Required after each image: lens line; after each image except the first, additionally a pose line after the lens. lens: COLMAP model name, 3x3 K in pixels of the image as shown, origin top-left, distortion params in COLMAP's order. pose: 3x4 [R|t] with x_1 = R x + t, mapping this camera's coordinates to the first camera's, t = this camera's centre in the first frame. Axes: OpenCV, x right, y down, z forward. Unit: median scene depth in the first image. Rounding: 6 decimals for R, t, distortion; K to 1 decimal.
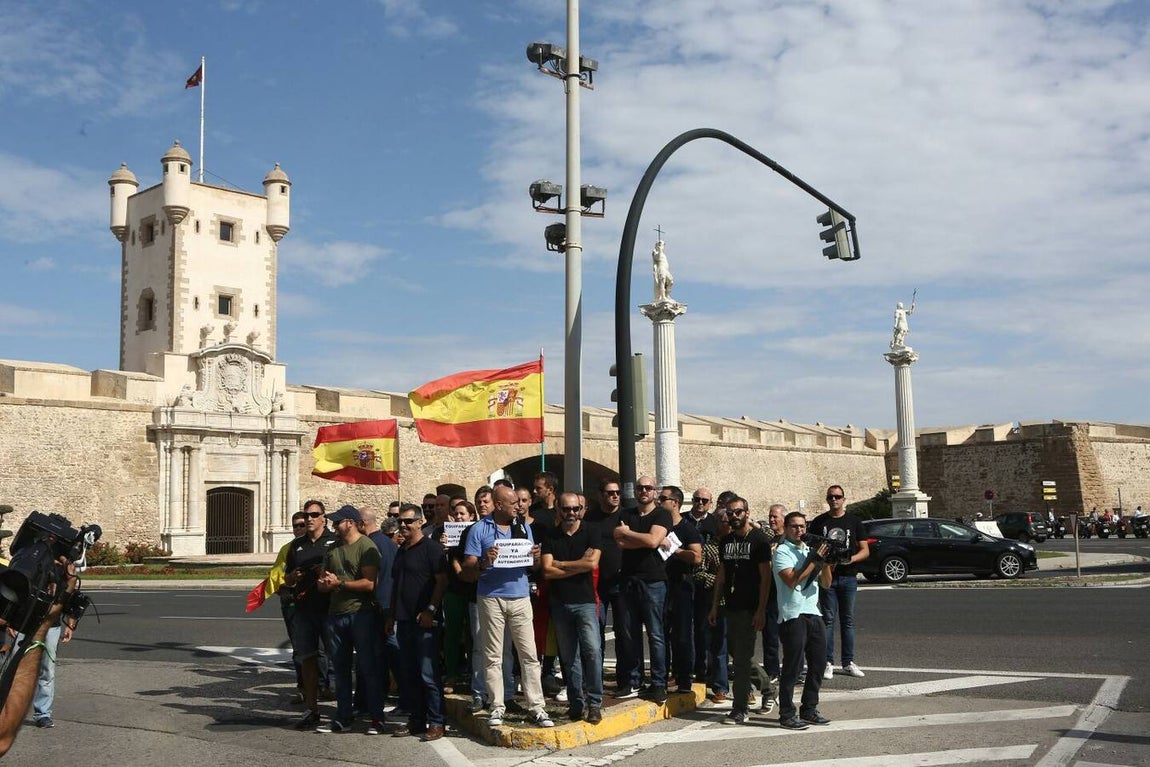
lens RADIAL K [[1171.3, 0, 559.4], [0, 1171.3, 364.3], [0, 0, 1]] dist [-0.039282, 0.000000]
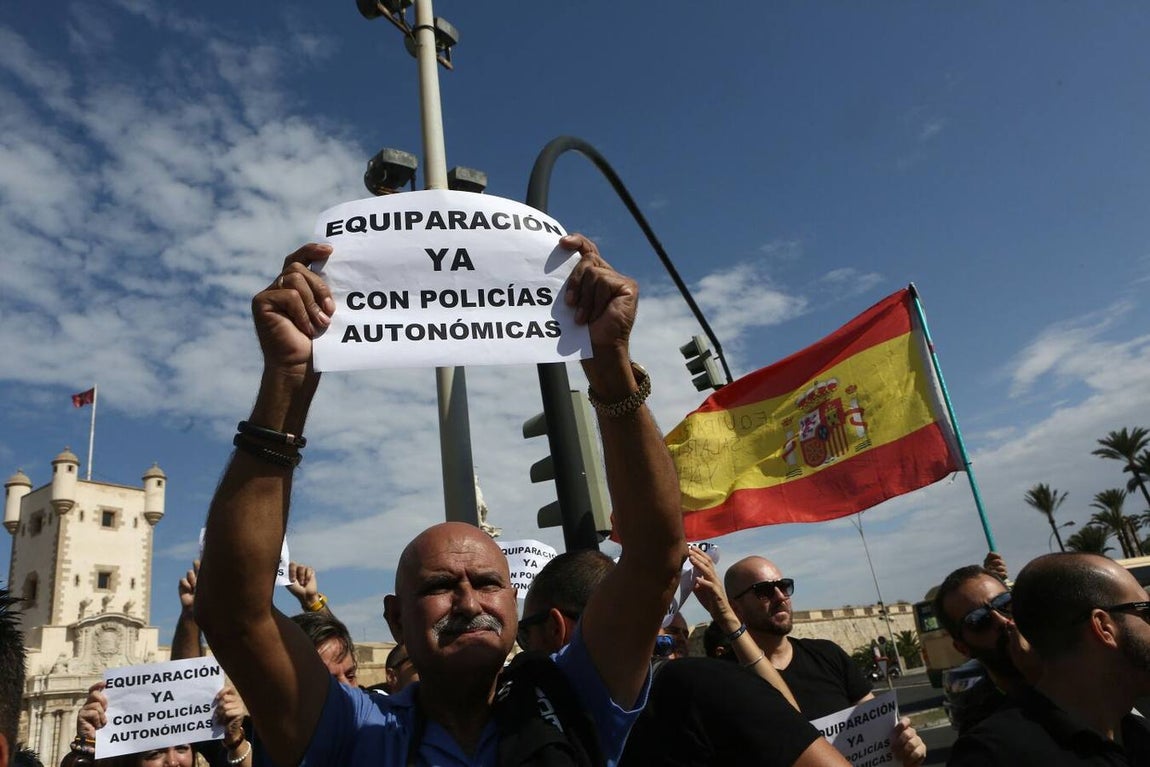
lens RADIAL K [[779.7, 0, 555.1], [0, 779.7, 375.2], [0, 0, 1]] dist [-0.097541, 0.063744]
pose [[0.973263, -0.045458, 0.225151, -0.002434], [0.109295, 0.953794, -0.279880, 0.015873], [-0.202024, 0.297004, 0.933260, 0.124492]]
